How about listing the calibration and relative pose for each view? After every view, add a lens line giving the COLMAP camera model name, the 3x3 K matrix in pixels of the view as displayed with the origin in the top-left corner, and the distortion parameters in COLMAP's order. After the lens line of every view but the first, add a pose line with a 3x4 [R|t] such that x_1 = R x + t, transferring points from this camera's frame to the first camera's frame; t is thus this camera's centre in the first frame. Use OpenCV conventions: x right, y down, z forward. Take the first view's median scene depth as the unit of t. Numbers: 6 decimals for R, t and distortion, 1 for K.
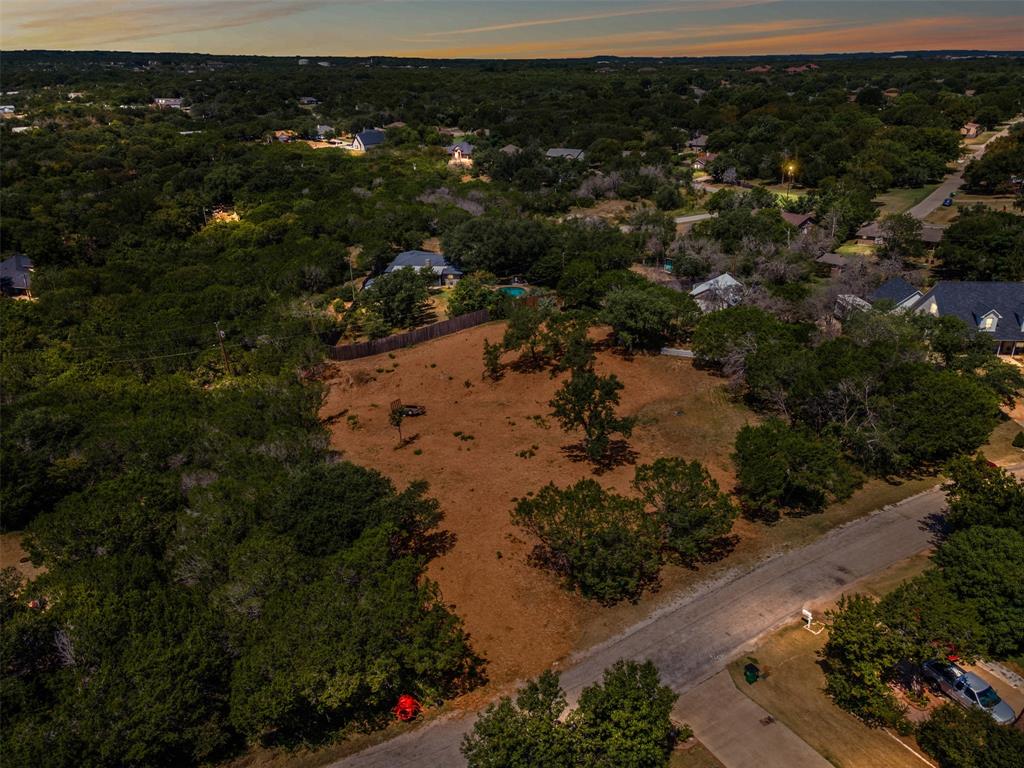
lens RADIAL K [[757.3, 0, 511.7], [0, 757.3, 385.6], [0, 0, 1]] dist [0.026841, 0.023651]
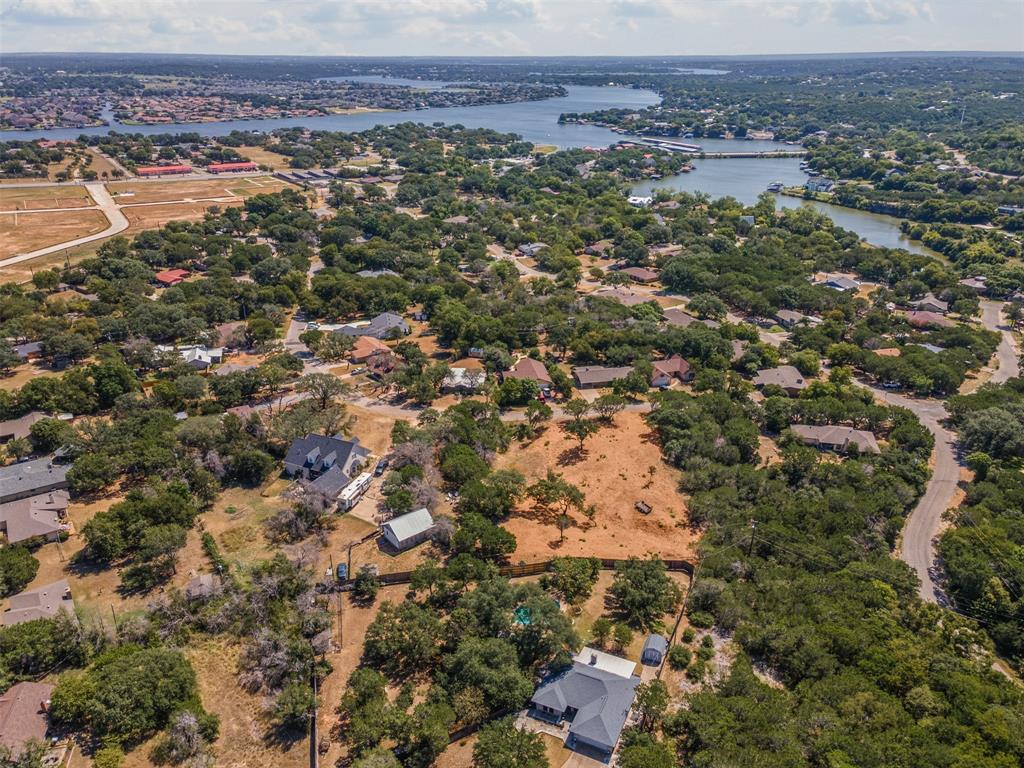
lens RADIAL K [[757.3, 0, 504.1], [0, 757.3, 385.1], [0, 0, 1]] dist [0.026841, 0.023651]
pose [[-0.930500, -0.110062, 0.349365, -0.346769], [0.176377, 0.701306, 0.690696, -1.229540], [-0.321031, 0.704313, -0.633153, 1.643854]]
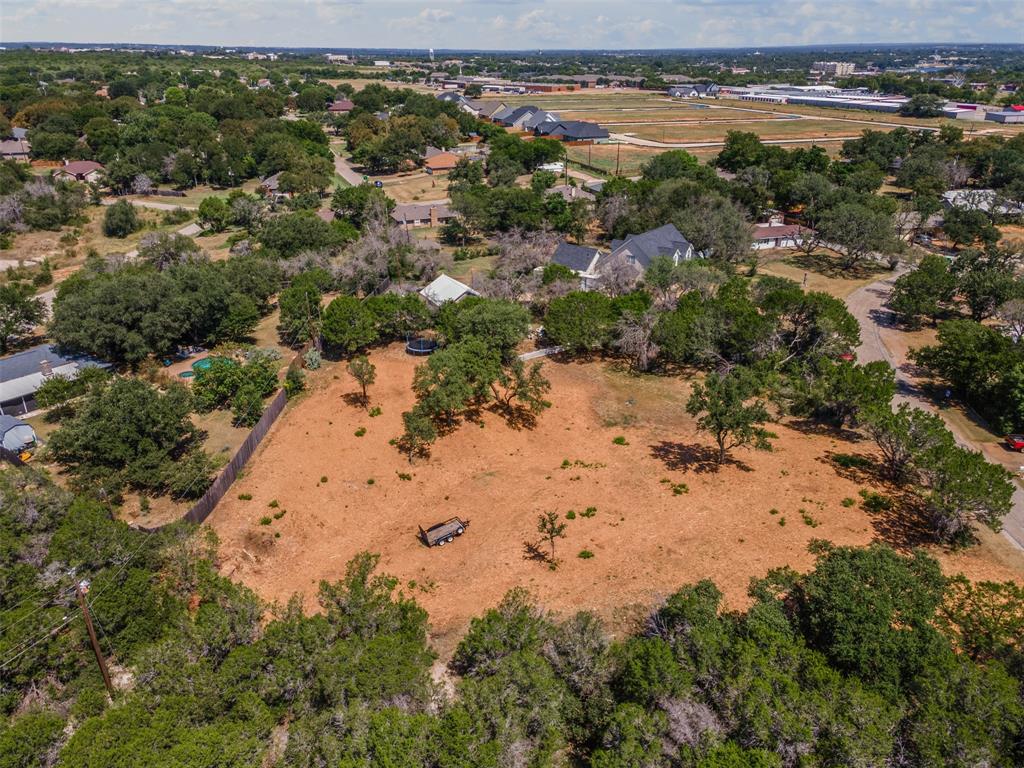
lens RADIAL K [[757.3, 0, 515.1], [0, 757.3, 379.7], [0, 0, 1]] dist [0.026841, 0.023651]
pose [[0.535133, -0.306837, 0.787073, -0.482875], [0.314154, 0.937165, 0.151755, -0.148675], [-0.784181, 0.166053, 0.597902, 0.381049]]
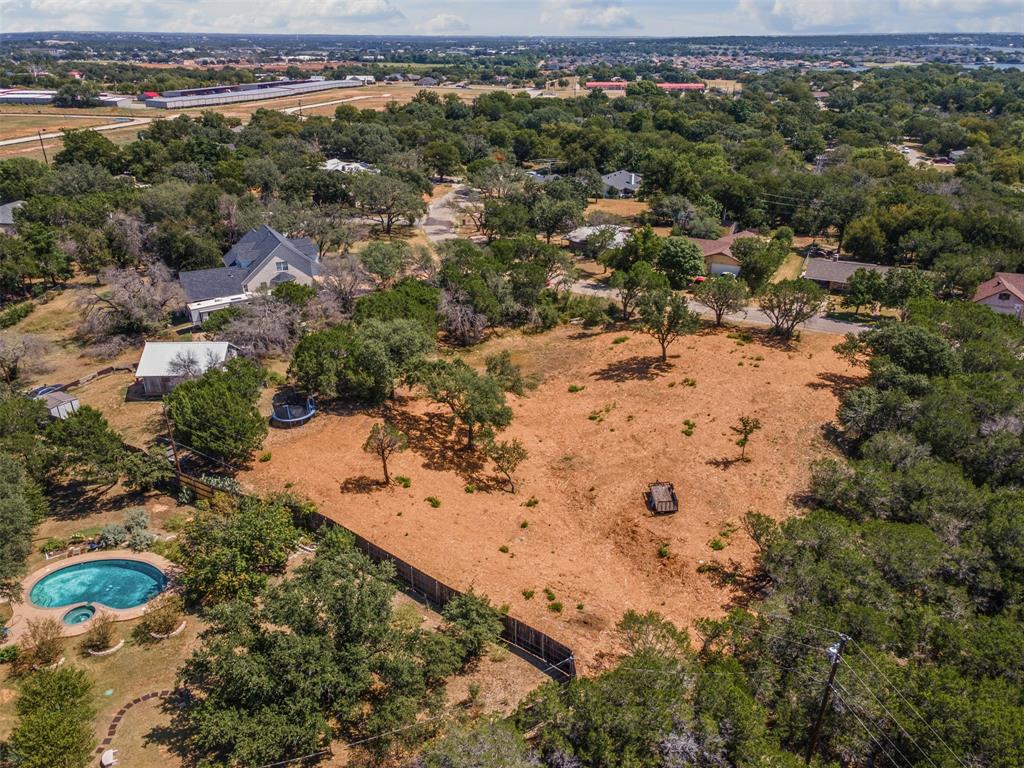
lens RADIAL K [[757.3, 0, 513.7], [0, 757.3, 385.5], [0, 0, 1]] dist [0.026841, 0.023651]
pose [[-0.519768, -0.324000, 0.790484, -0.480691], [0.348783, 0.764187, 0.542557, -0.399167], [-0.779866, 0.557712, -0.284195, 0.982951]]
